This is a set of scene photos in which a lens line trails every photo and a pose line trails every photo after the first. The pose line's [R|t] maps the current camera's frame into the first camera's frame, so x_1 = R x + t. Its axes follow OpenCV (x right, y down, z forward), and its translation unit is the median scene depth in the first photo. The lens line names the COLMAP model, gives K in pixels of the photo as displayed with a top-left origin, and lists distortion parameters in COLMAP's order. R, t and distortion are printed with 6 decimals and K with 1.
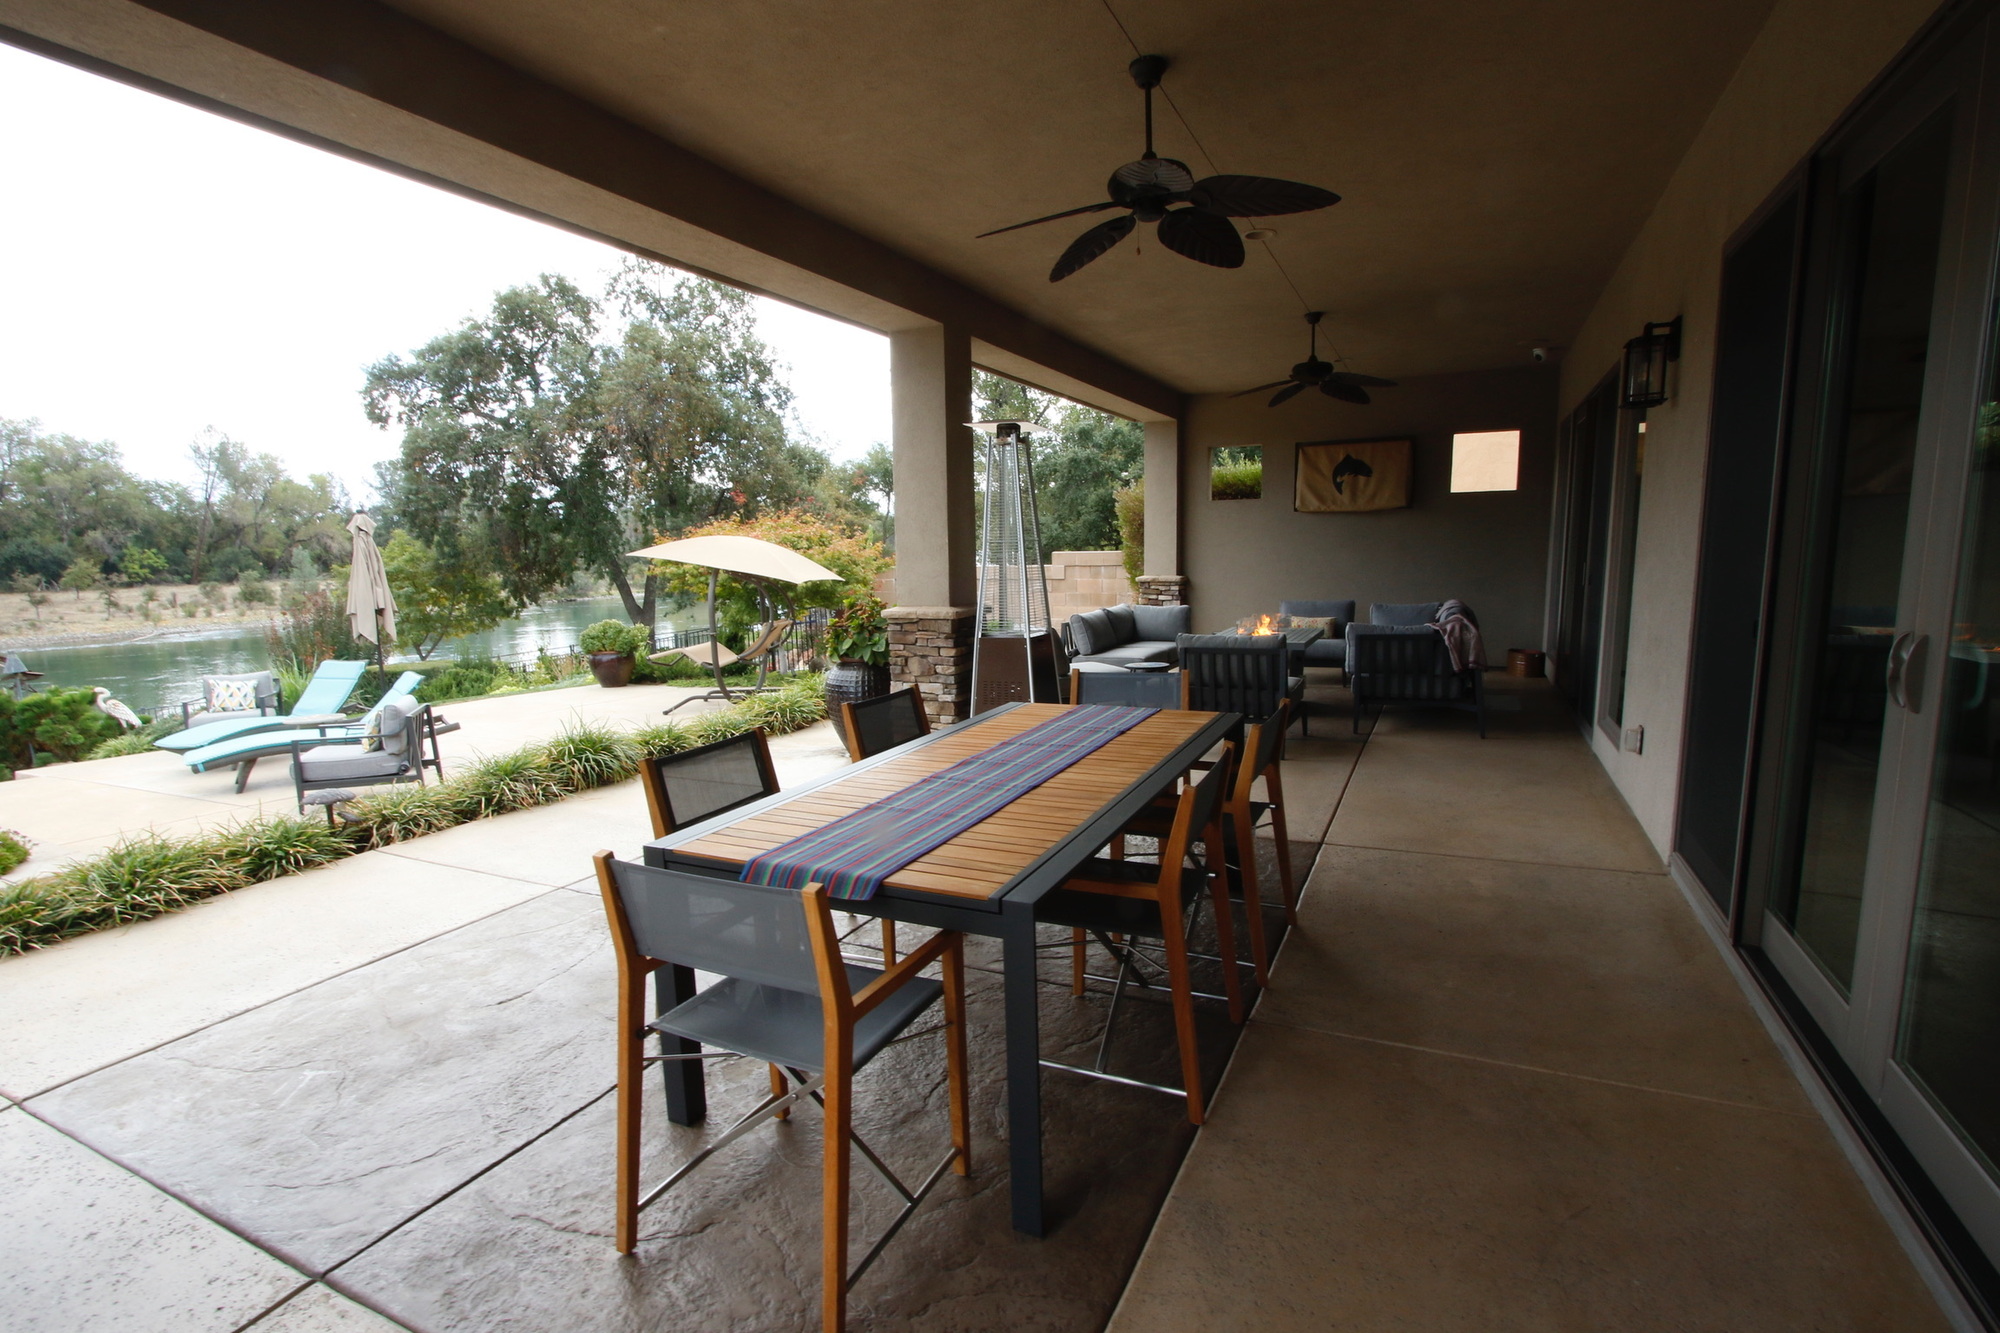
lens RADIAL K [[904.5, 0, 1000.0], [0, 904.5, 666.5], [0, 0, 1]] dist [-0.017527, 0.000527]
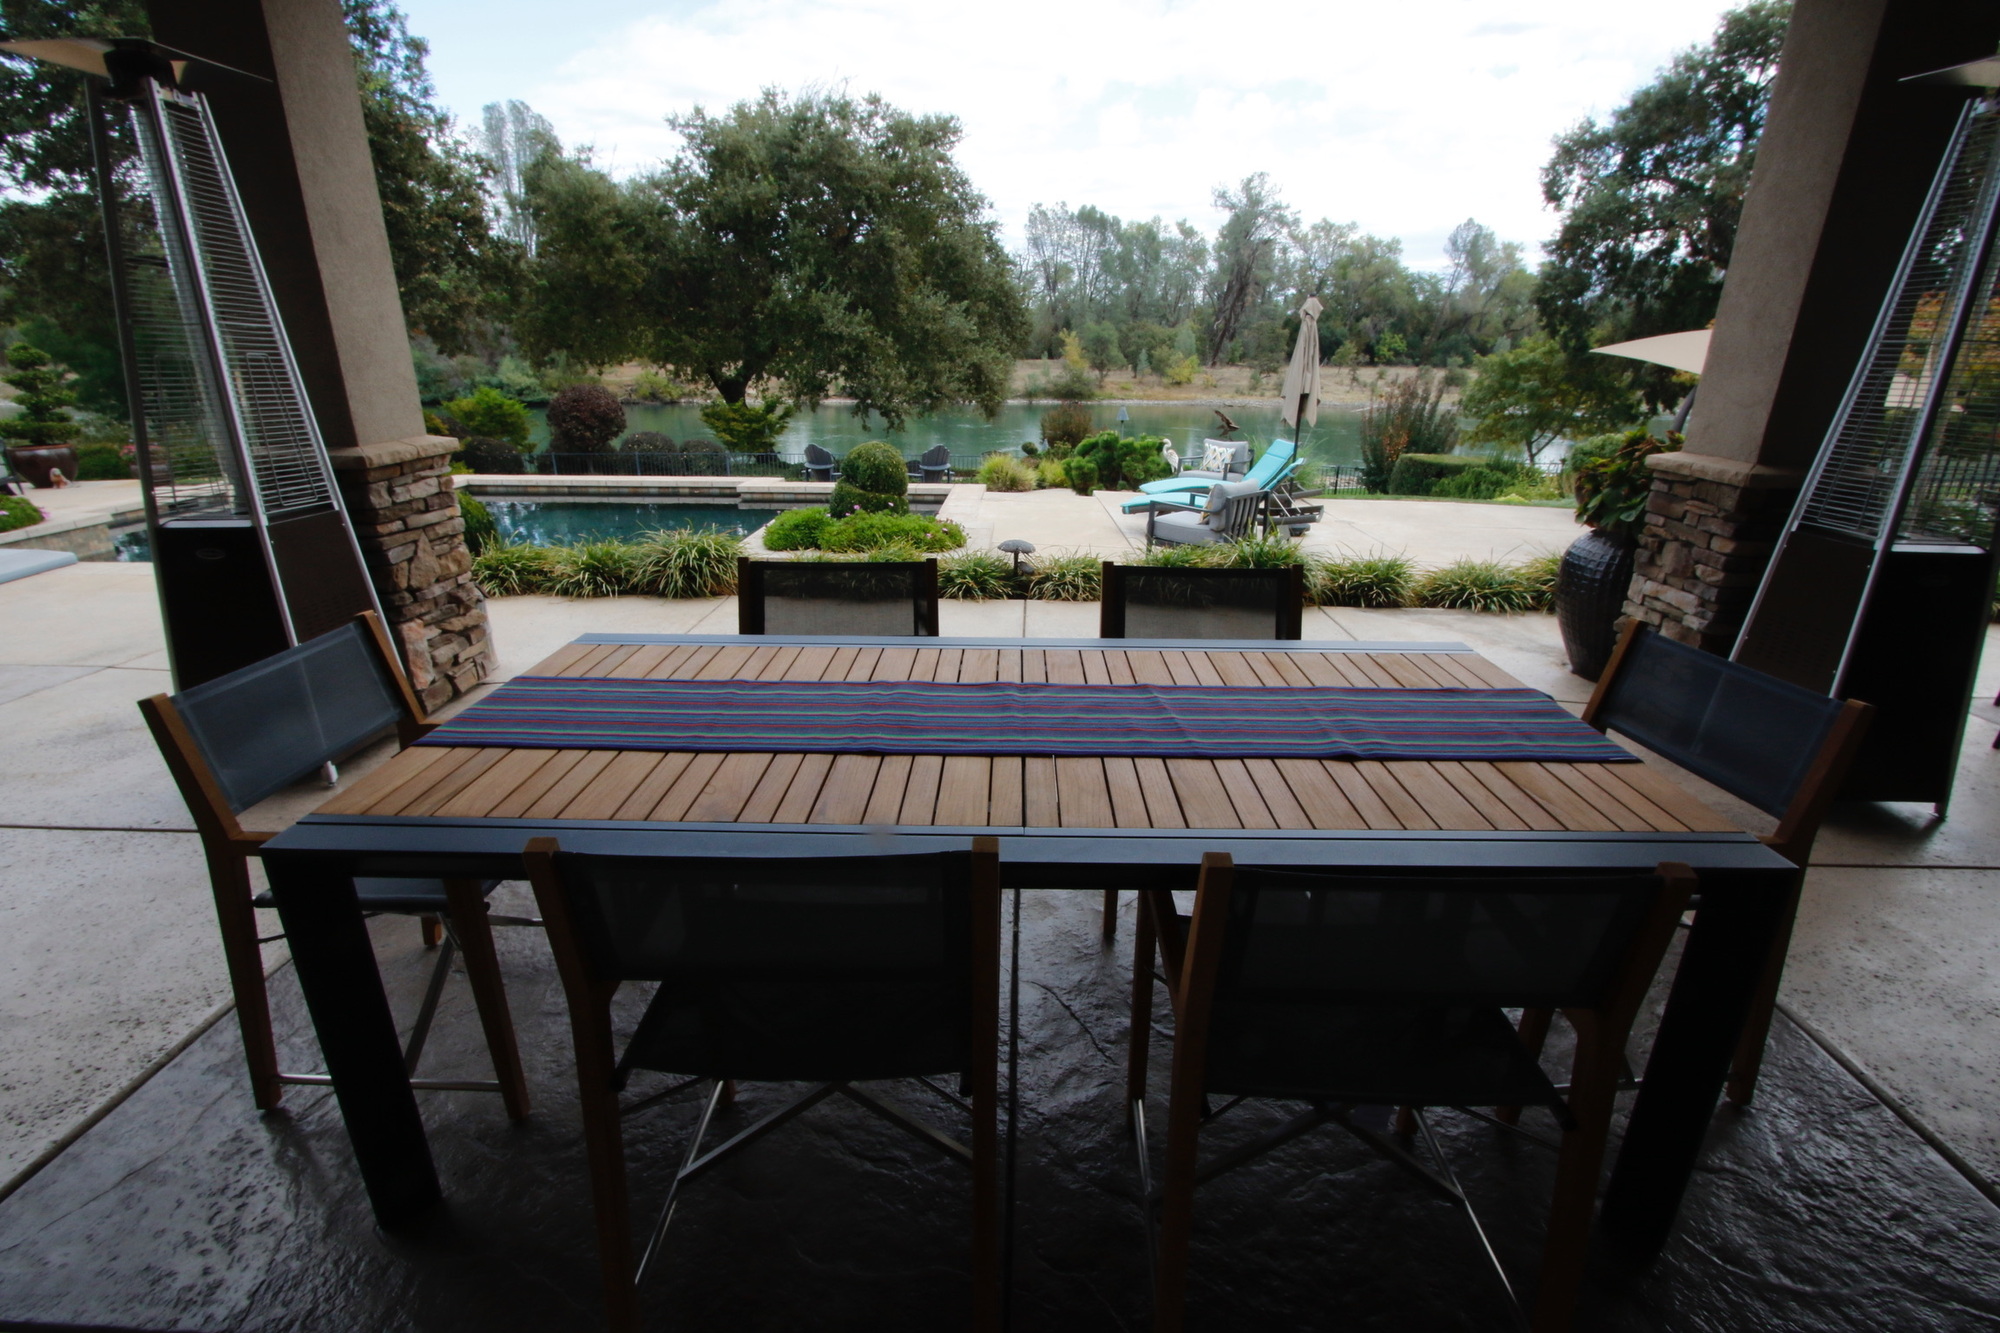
lens RADIAL K [[904.5, 0, 1000.0], [0, 904.5, 666.5], [0, 0, 1]] dist [-0.017527, 0.000527]
pose [[0.430098, 0.330419, -0.840143, 0.219304], [-0.141498, 0.943786, 0.298743, -0.043029], [0.891625, -0.009610, 0.452674, 0.320111]]
